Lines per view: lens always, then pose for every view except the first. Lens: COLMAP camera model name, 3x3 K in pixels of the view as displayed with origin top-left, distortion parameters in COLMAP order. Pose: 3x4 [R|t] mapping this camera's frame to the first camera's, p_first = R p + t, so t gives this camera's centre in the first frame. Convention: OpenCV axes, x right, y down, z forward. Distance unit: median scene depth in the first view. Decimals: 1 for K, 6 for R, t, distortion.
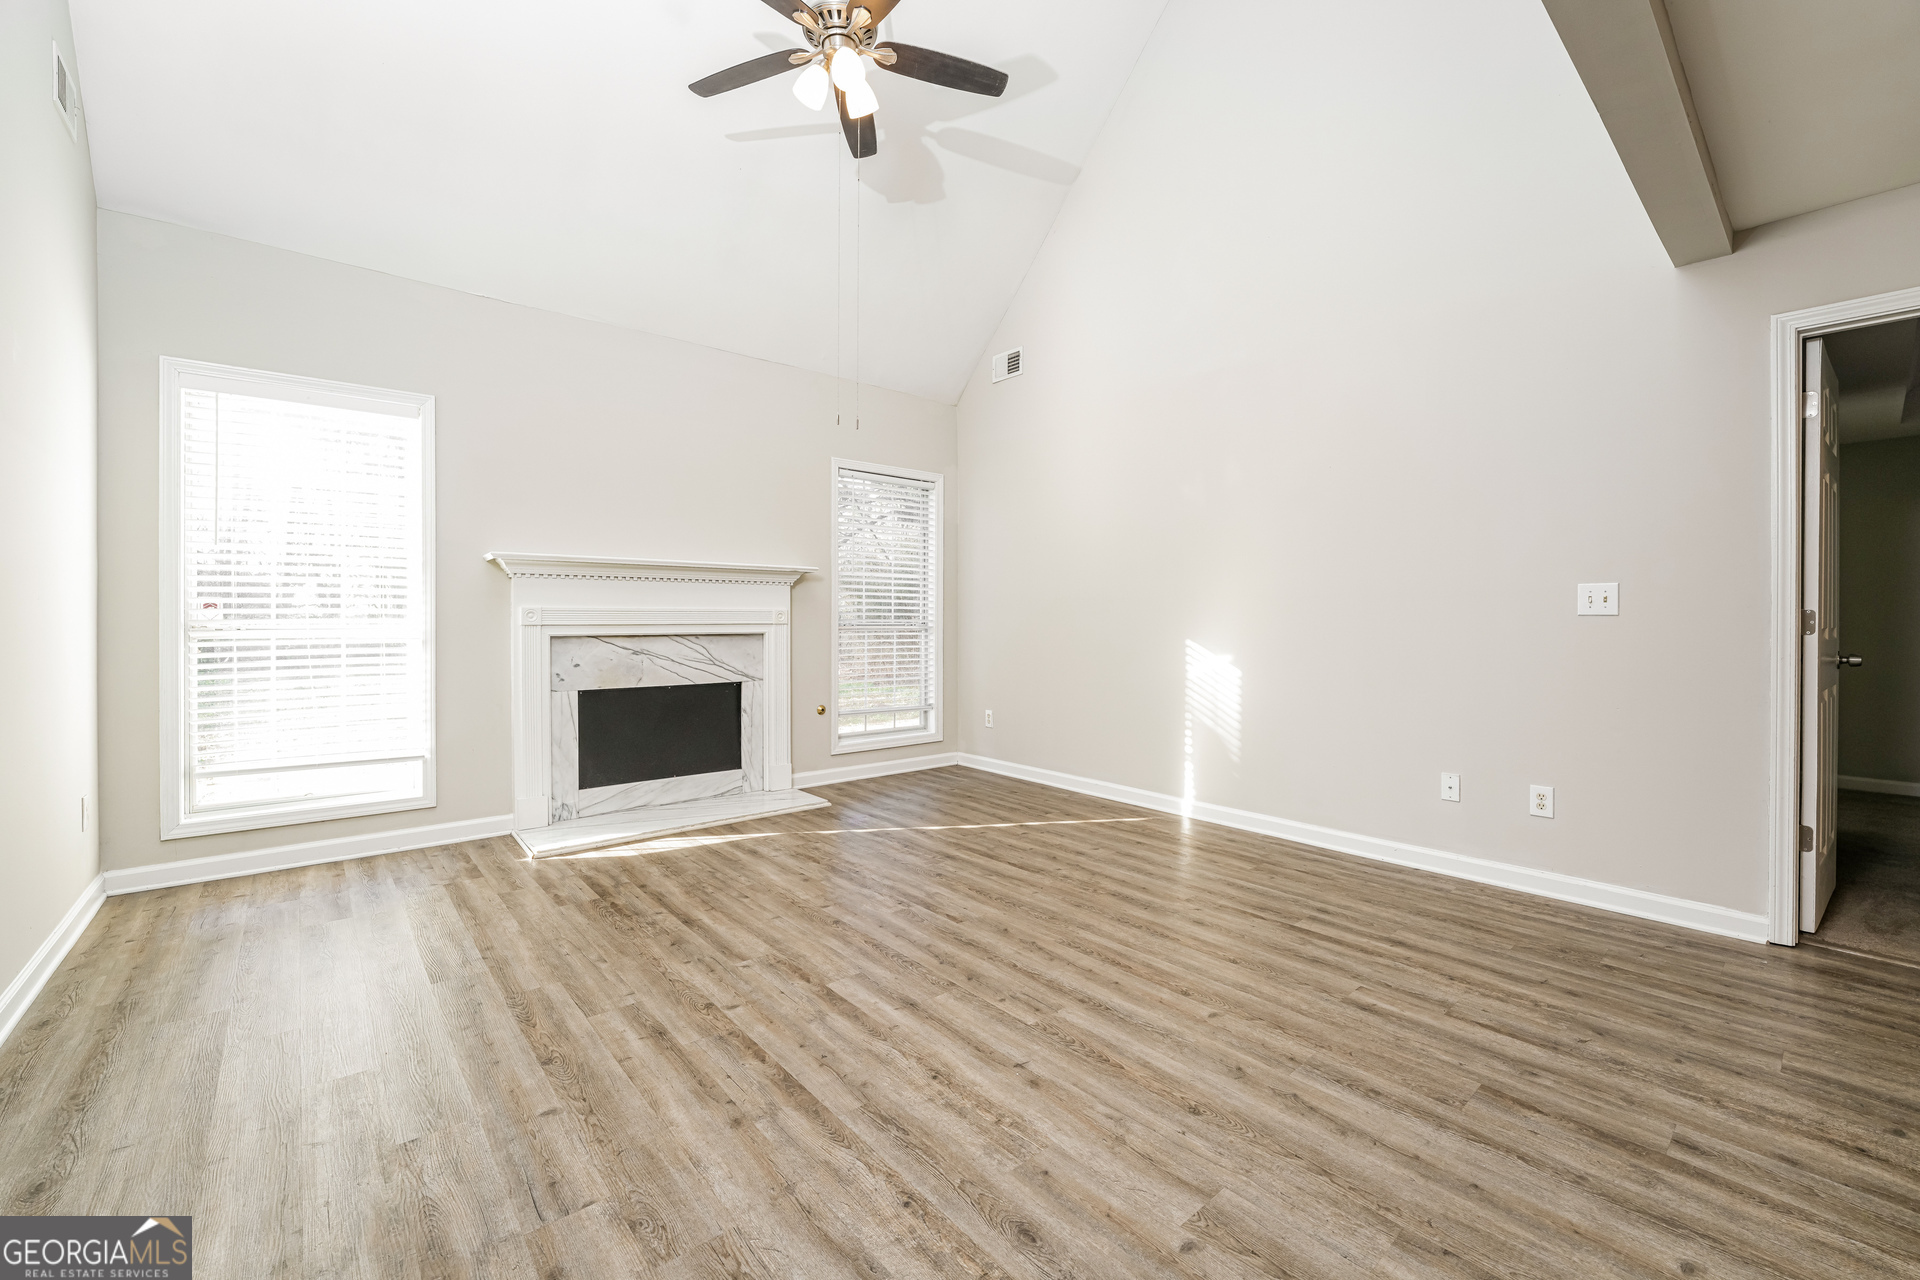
lens RADIAL K [[776.0, 0, 965.5], [0, 776.0, 623.4], [0, 0, 1]] dist [-0.010071, 0.001138]
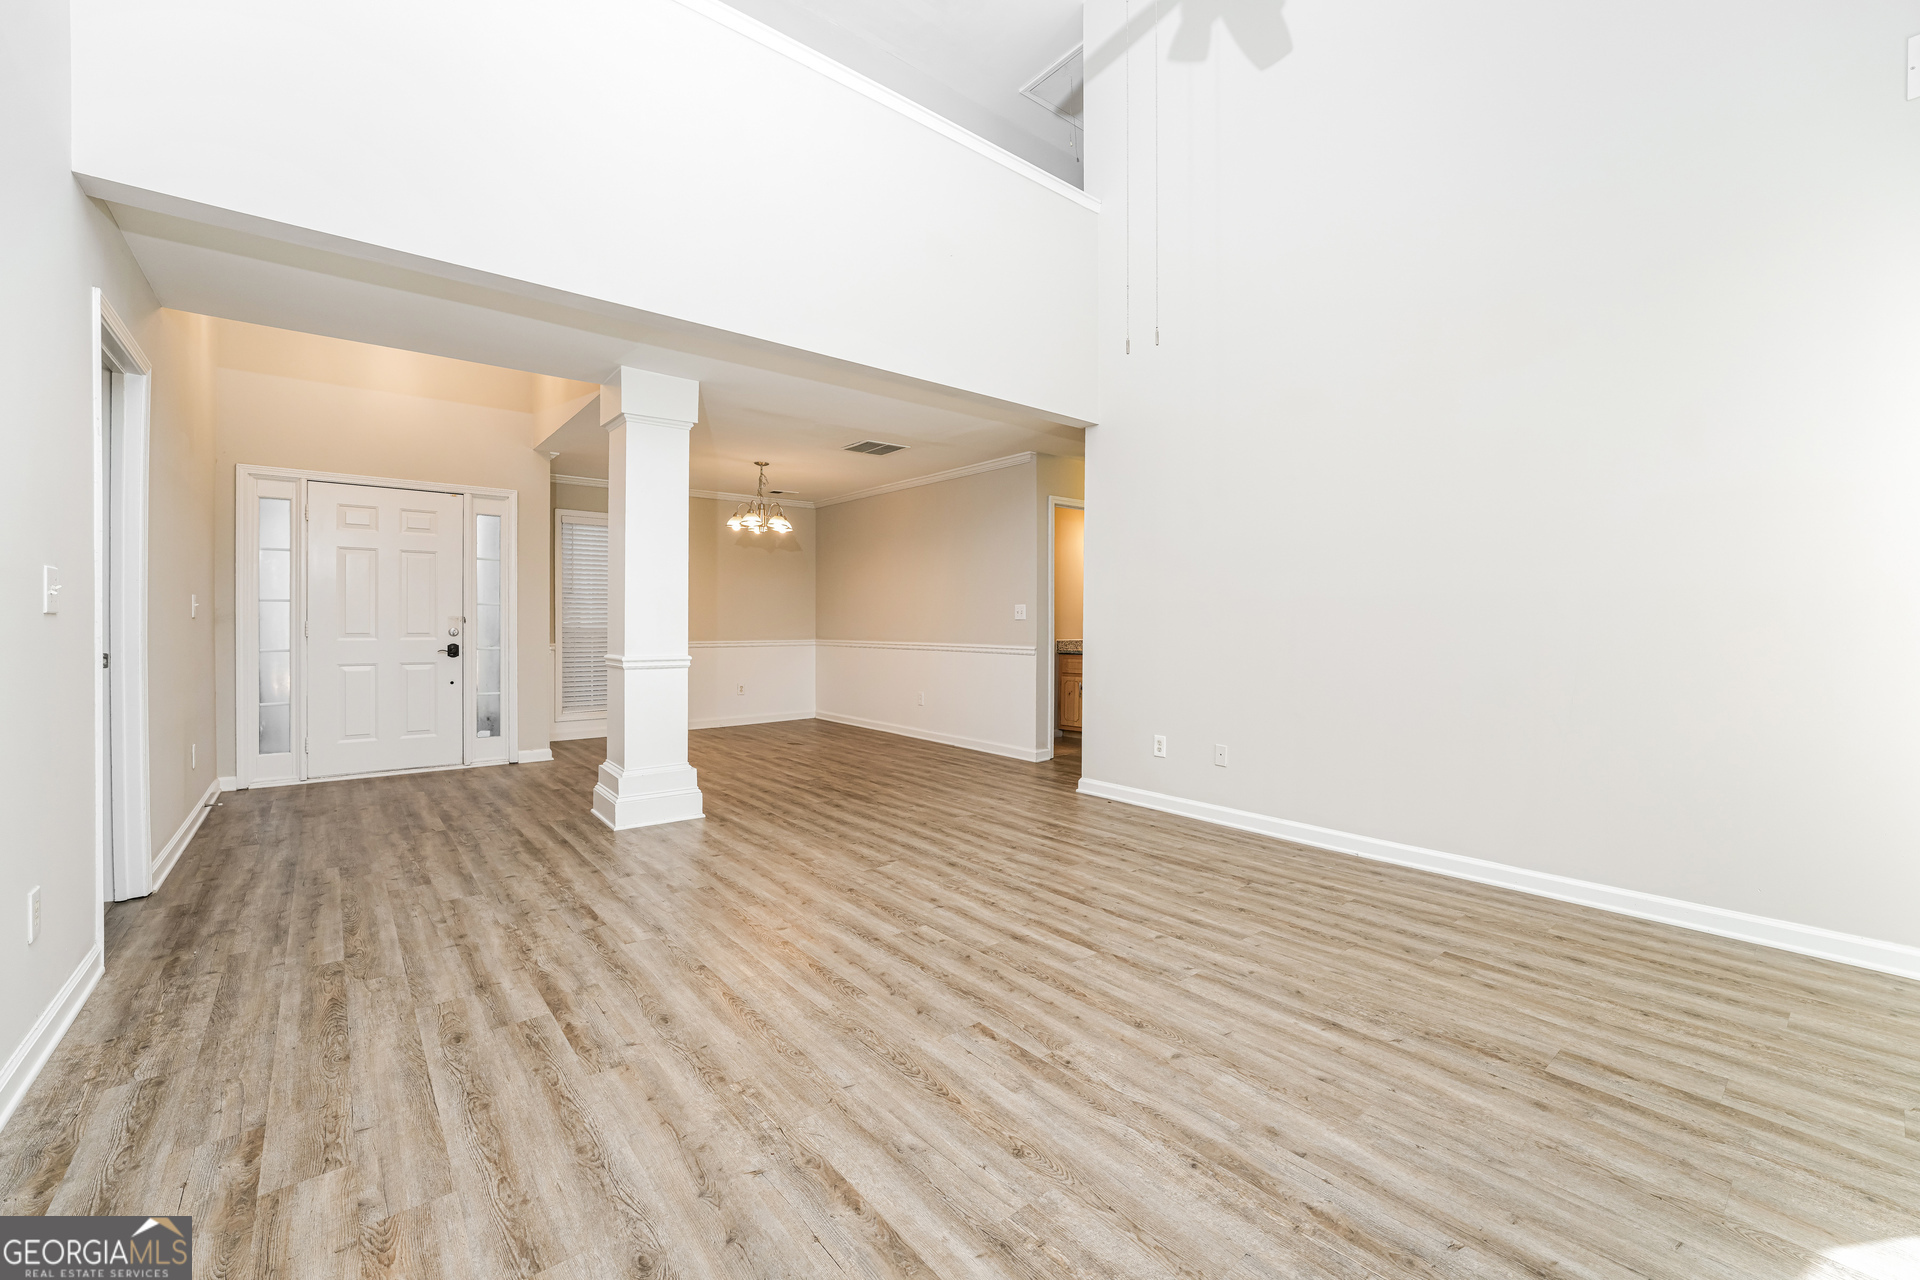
lens RADIAL K [[776.0, 0, 962.3], [0, 776.0, 630.7], [0, 0, 1]] dist [-0.010071, 0.001138]
pose [[-0.999502, -0.007174, 0.030715, -0.014279], [-0.006675, 0.999844, 0.016340, -0.012921], [-0.030827, 0.016126, -0.999395, 1.820260]]
